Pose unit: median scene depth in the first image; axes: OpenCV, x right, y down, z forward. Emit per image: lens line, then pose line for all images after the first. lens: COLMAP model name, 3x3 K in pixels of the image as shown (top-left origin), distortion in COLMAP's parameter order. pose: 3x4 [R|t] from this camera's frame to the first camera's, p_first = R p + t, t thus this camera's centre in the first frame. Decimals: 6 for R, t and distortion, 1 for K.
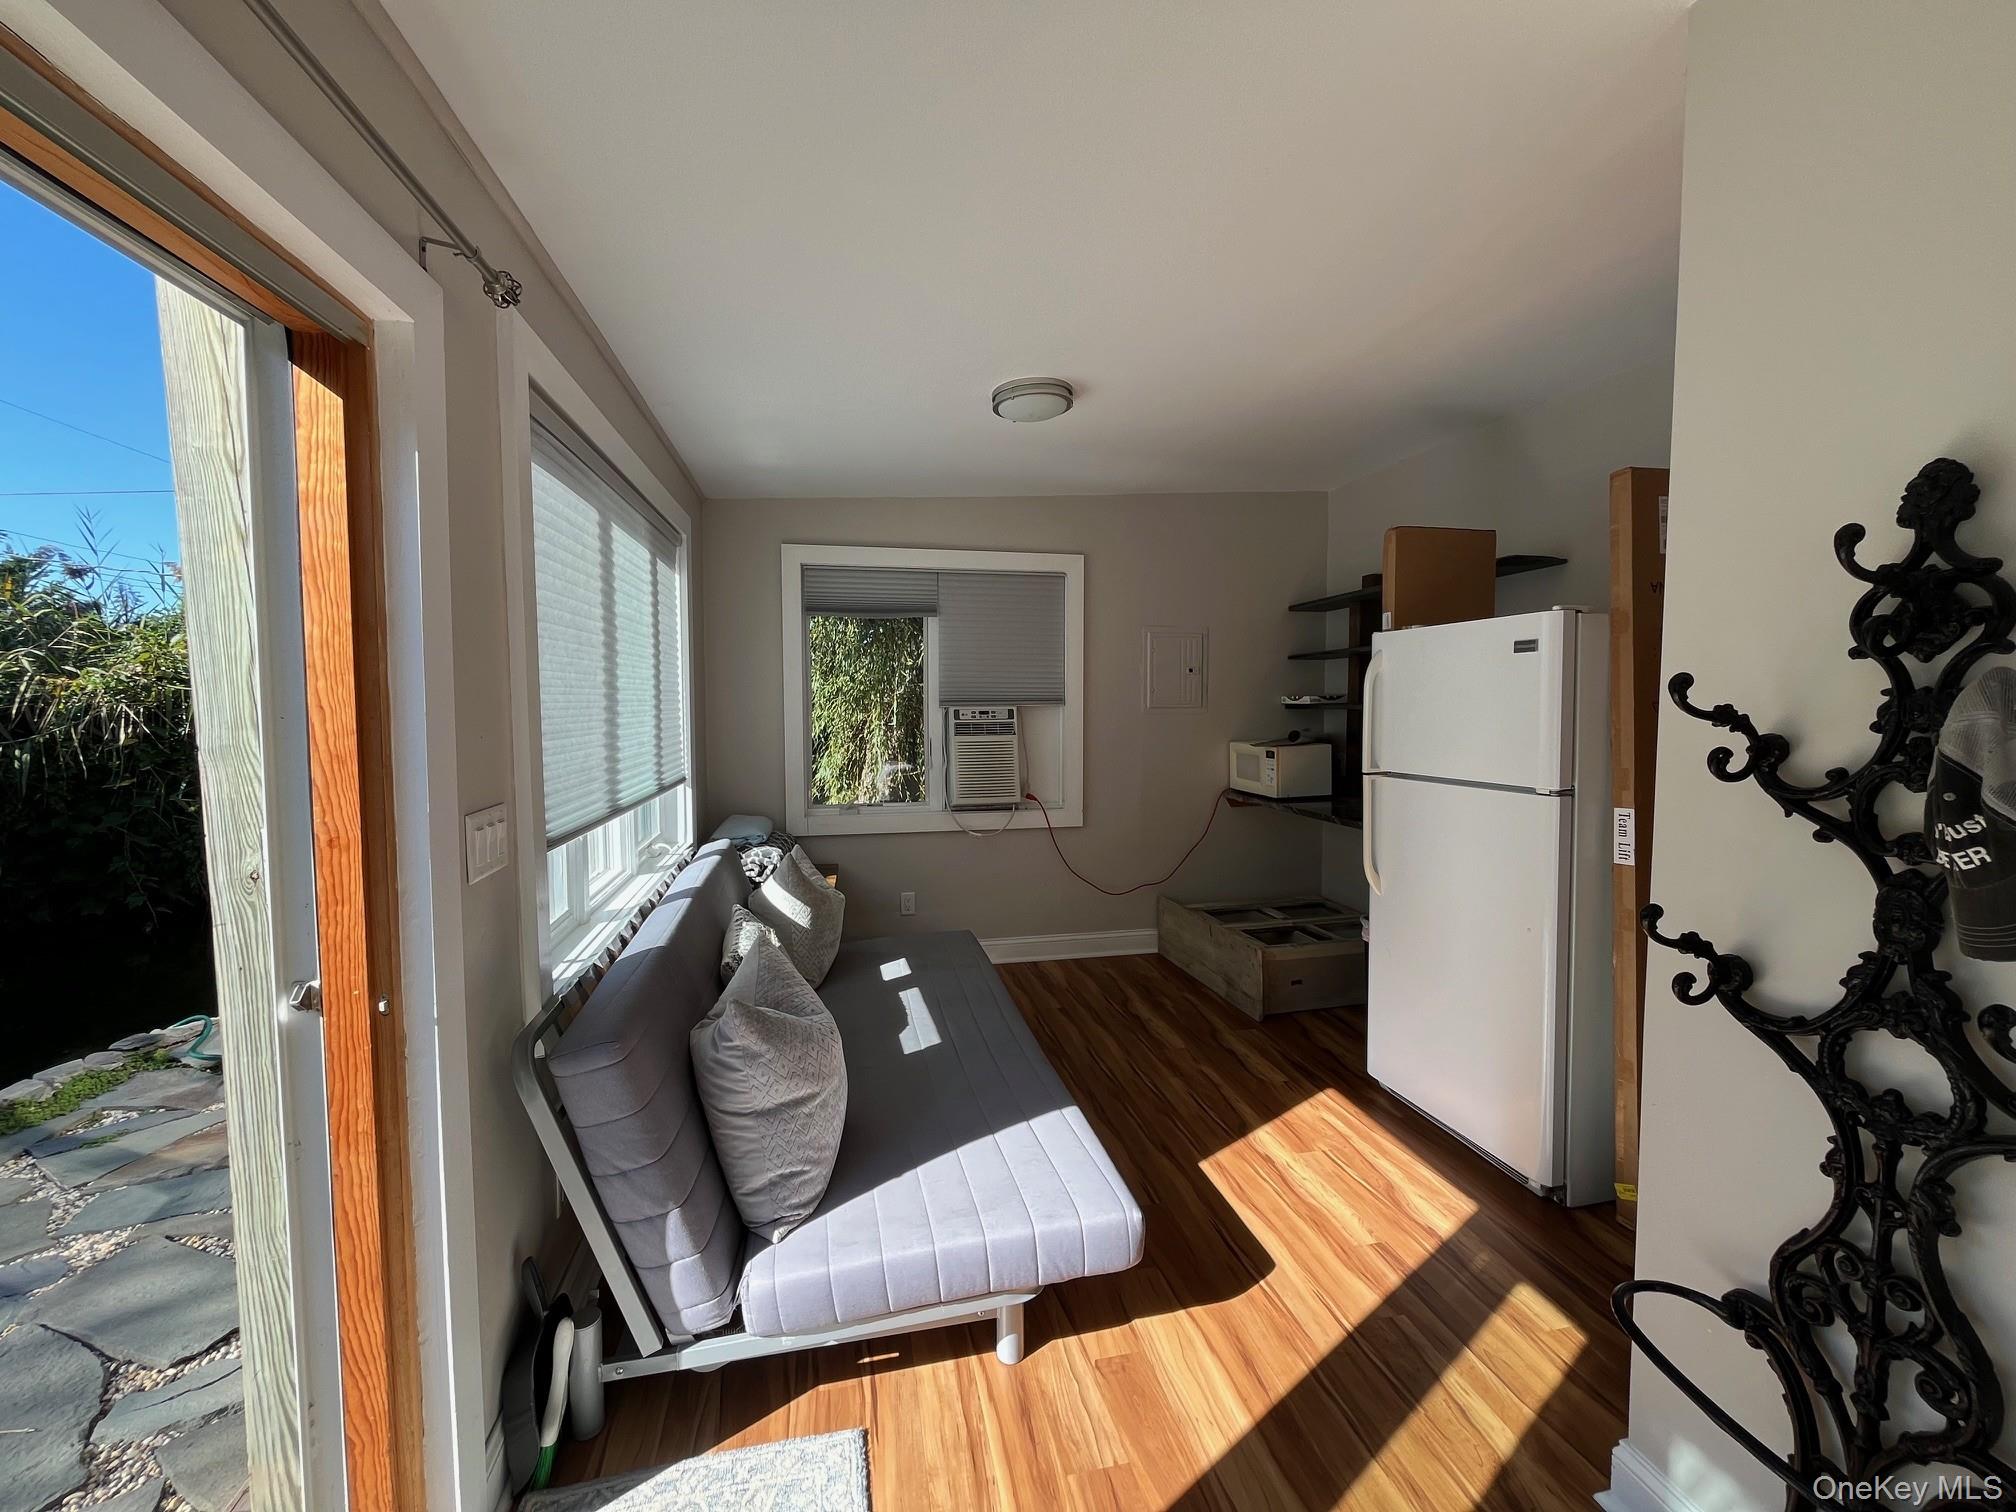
lens RADIAL K [[807.7, 0, 1004.3], [0, 807.7, 748.2], [0, 0, 1]] dist [-0.003038, 0.000110]
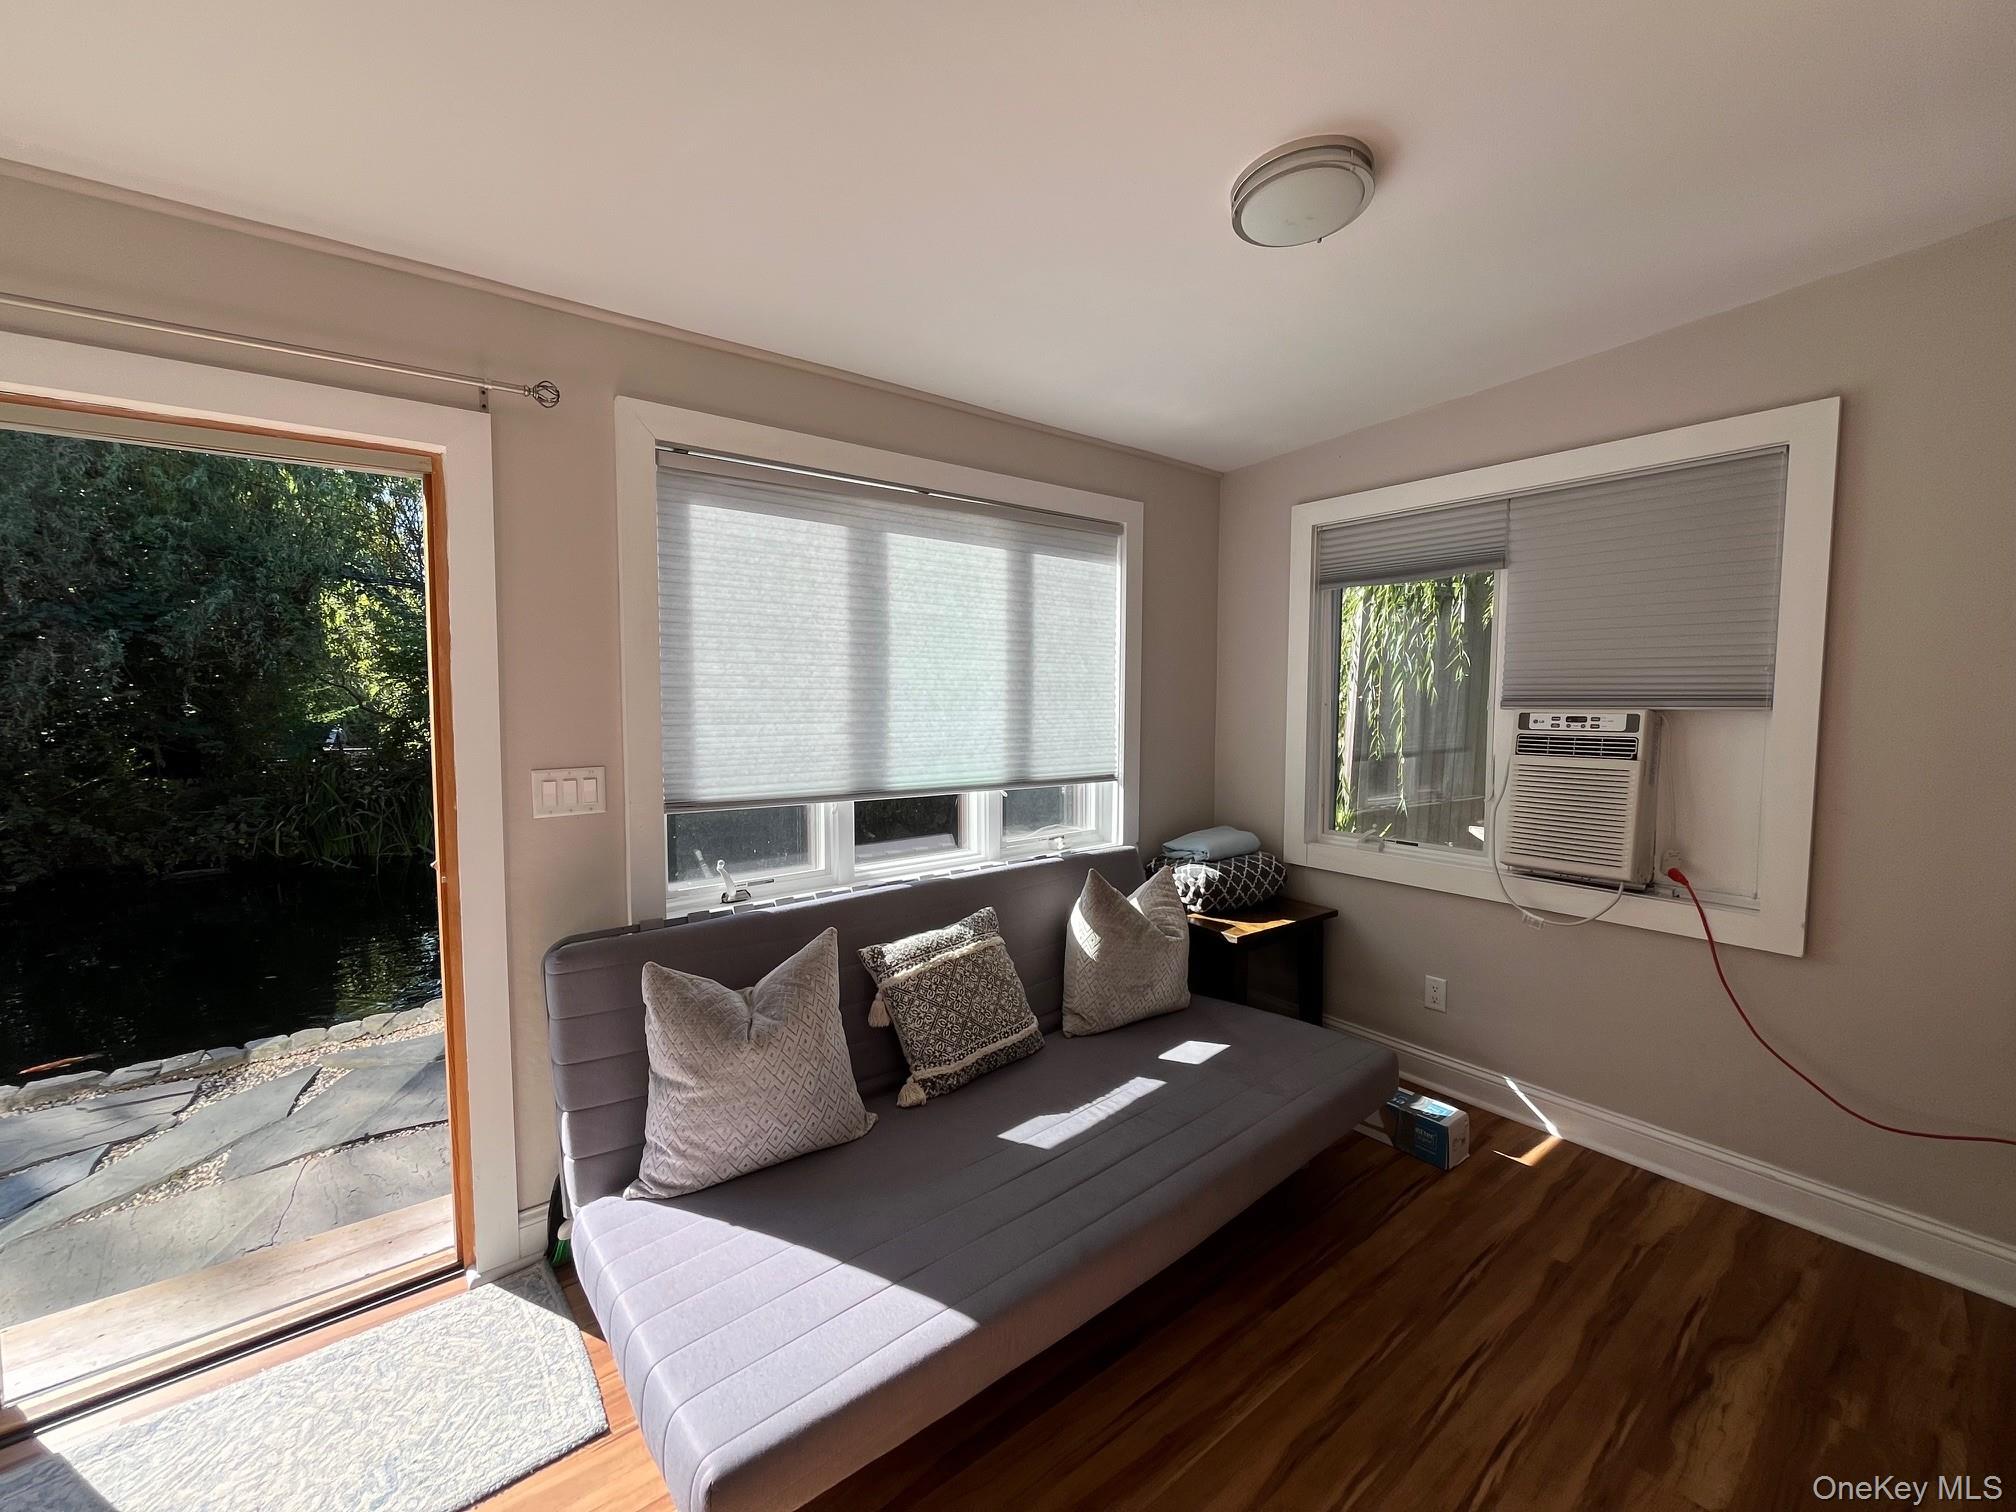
lens RADIAL K [[807.7, 0, 1000.2], [0, 807.7, 750.2], [0, 0, 1]] dist [-0.003038, 0.000110]
pose [[0.441941, 0.064346, -0.894733, 0.324100], [-0.061369, 0.997256, 0.041406, -0.020229], [0.894942, 0.036610, 0.444677, 0.359743]]
